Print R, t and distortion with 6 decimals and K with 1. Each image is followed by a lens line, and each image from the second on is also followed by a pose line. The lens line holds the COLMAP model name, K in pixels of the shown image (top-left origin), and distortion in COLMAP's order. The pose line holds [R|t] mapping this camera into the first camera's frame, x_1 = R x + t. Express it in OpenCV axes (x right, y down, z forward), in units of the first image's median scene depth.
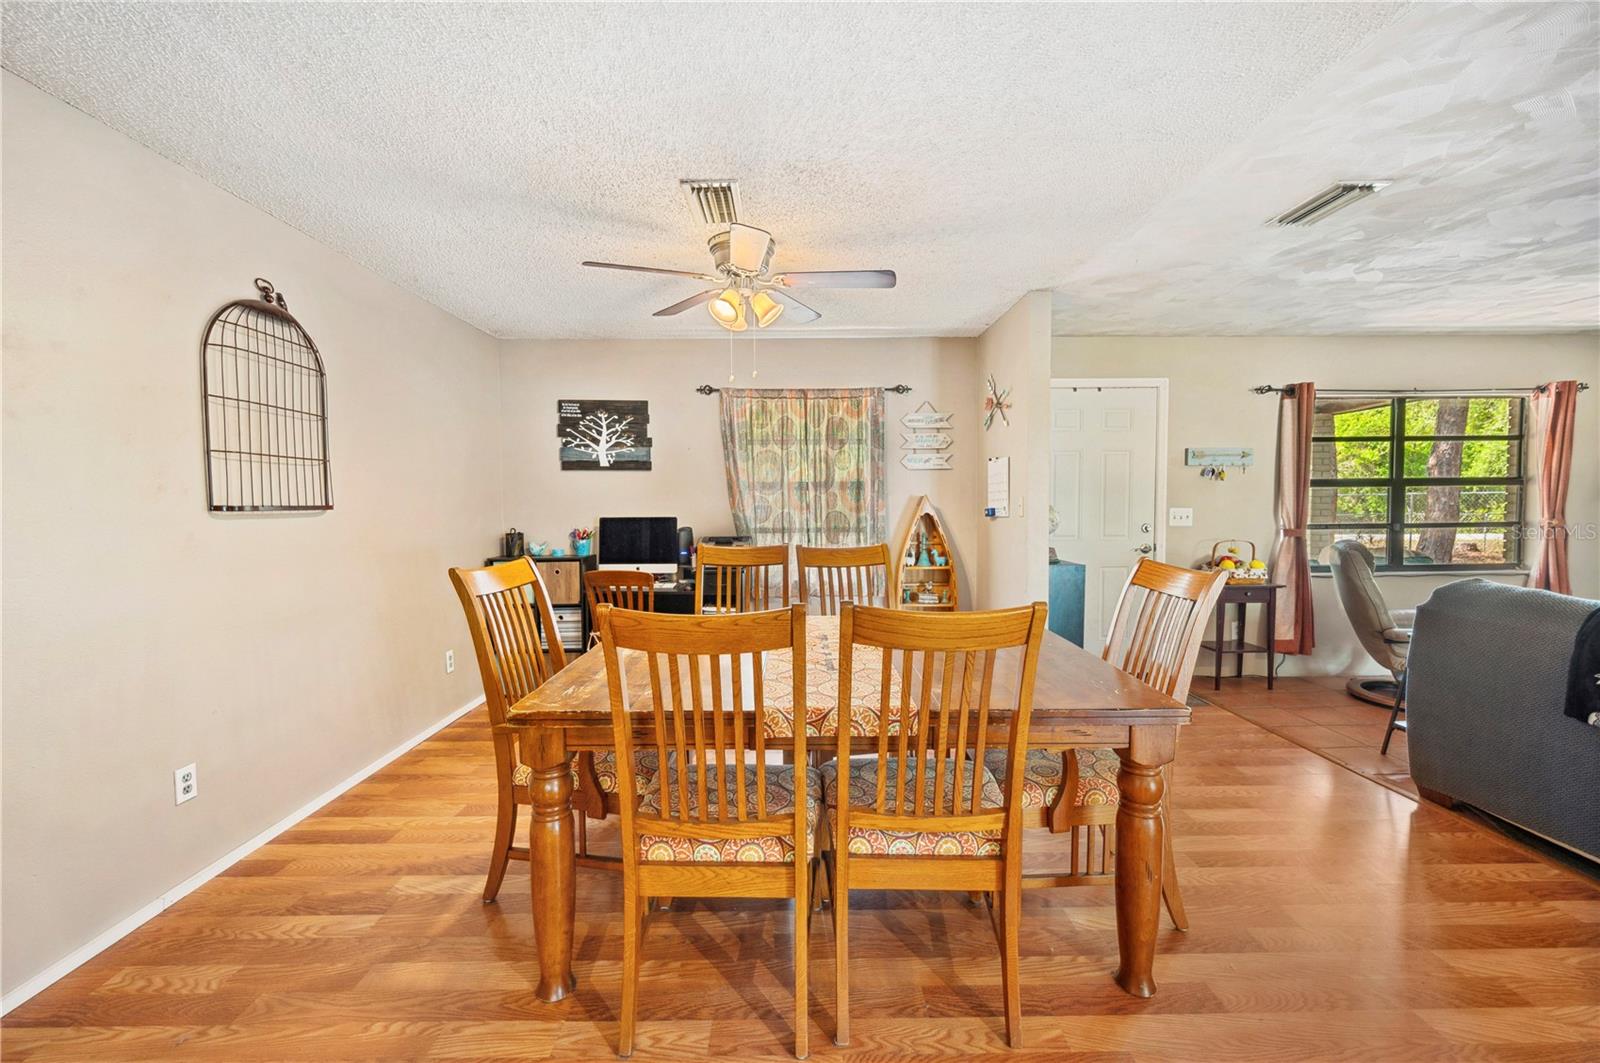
lens RADIAL K [[640.9, 0, 799.1], [0, 640.9, 530.1], [0, 0, 1]] dist [0.002137, -0.000361]
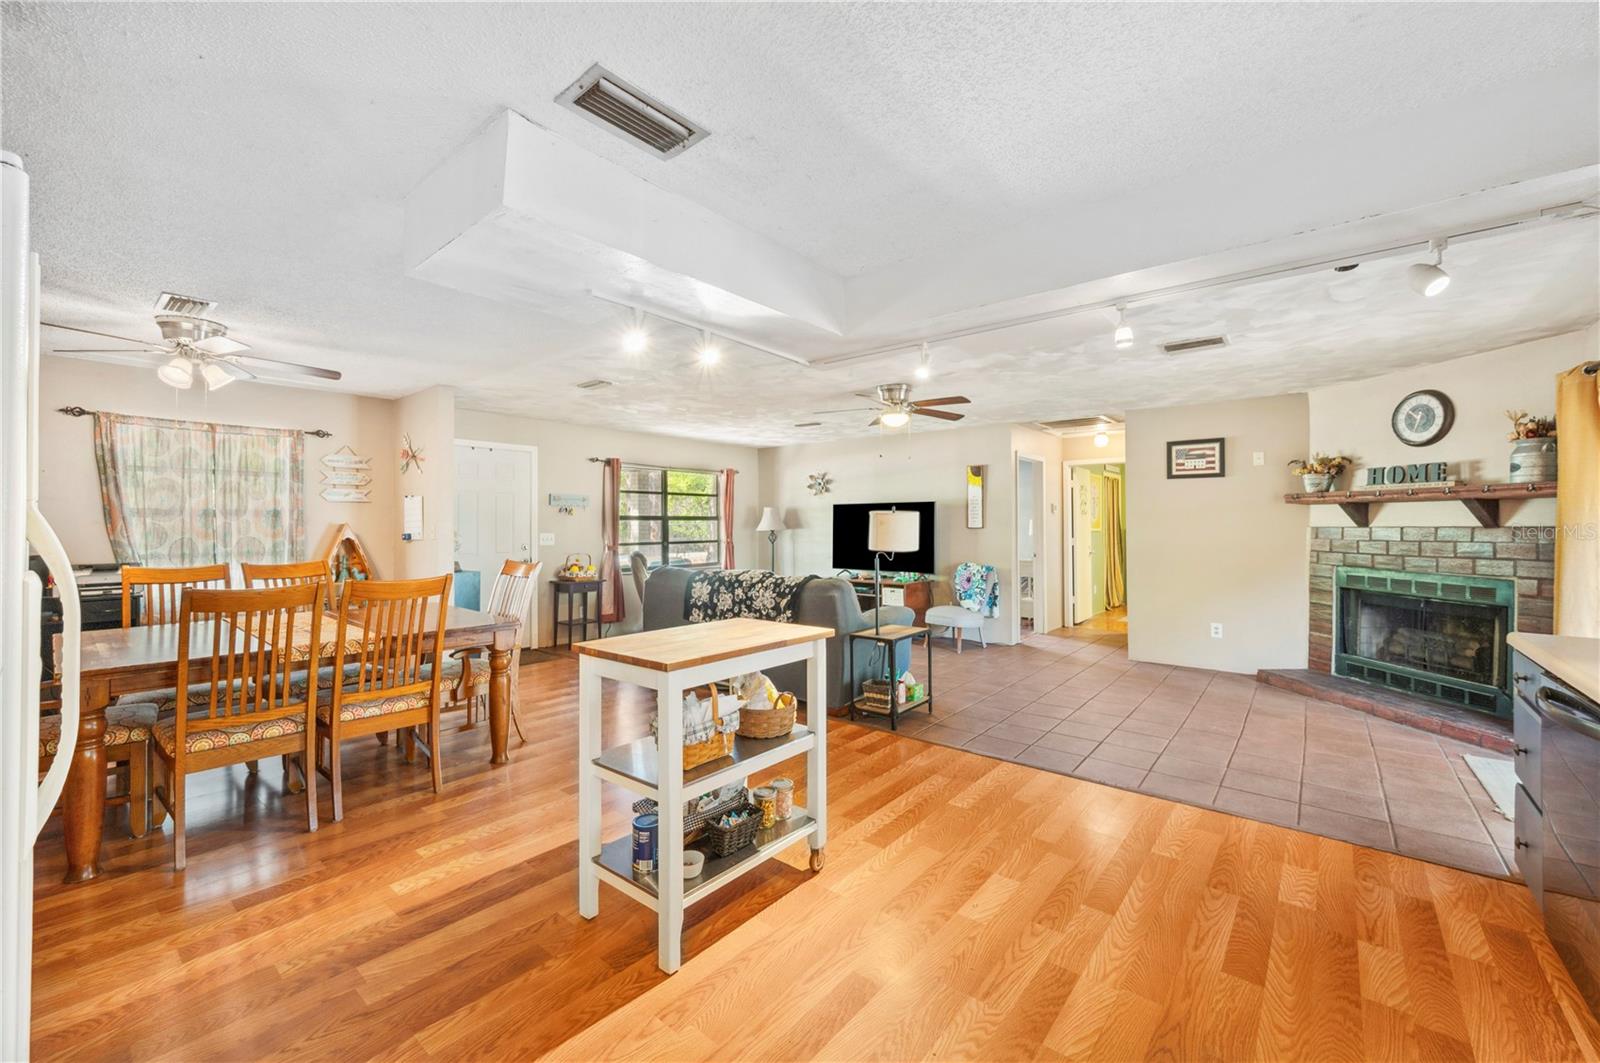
lens RADIAL K [[640.9, 0, 800.6], [0, 640.9, 525.5], [0, 0, 1]] dist [0.002137, -0.000361]
pose [[0.648343, 0.007082, 0.761315, -0.169780], [0.028217, 0.999046, -0.033323, 0.014931], [-0.760825, 0.043087, 0.647525, -0.442097]]
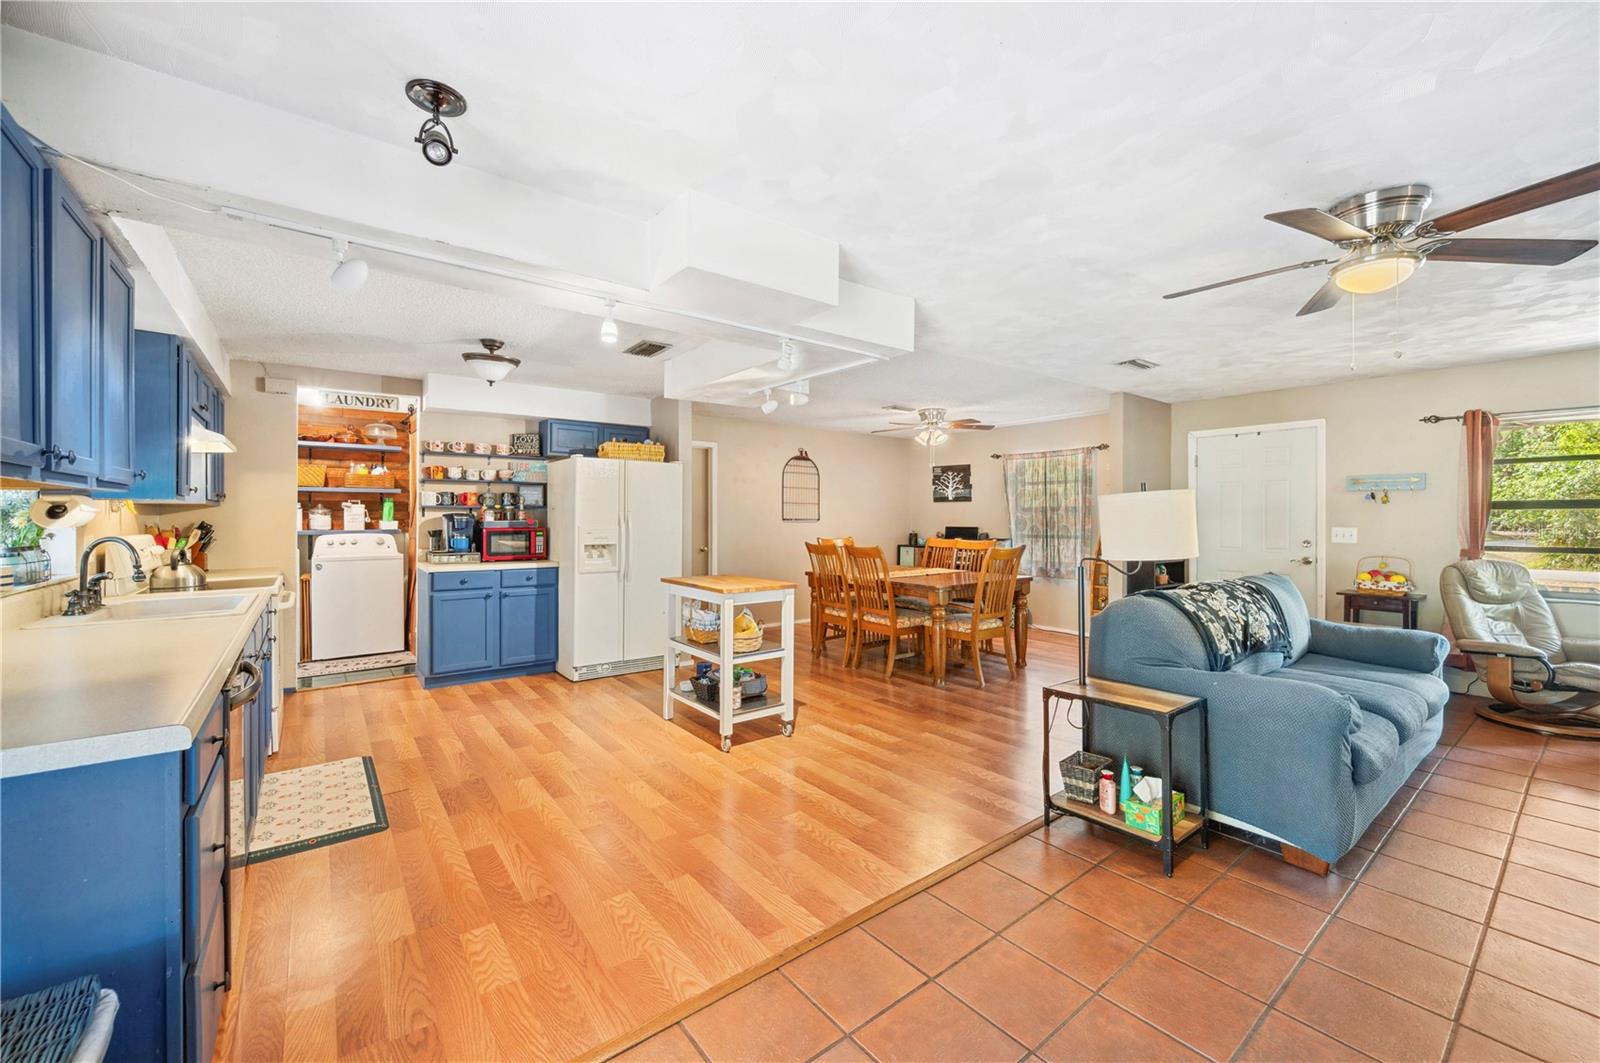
lens RADIAL K [[640.9, 0, 798.9], [0, 640.9, 519.0], [0, 0, 1]] dist [0.002137, -0.000361]
pose [[0.593610, 0.008804, -0.804705, 0.969767], [-0.041291, 0.998956, -0.019530, 0.013916], [0.803693, 0.044820, 0.593354, -0.499183]]
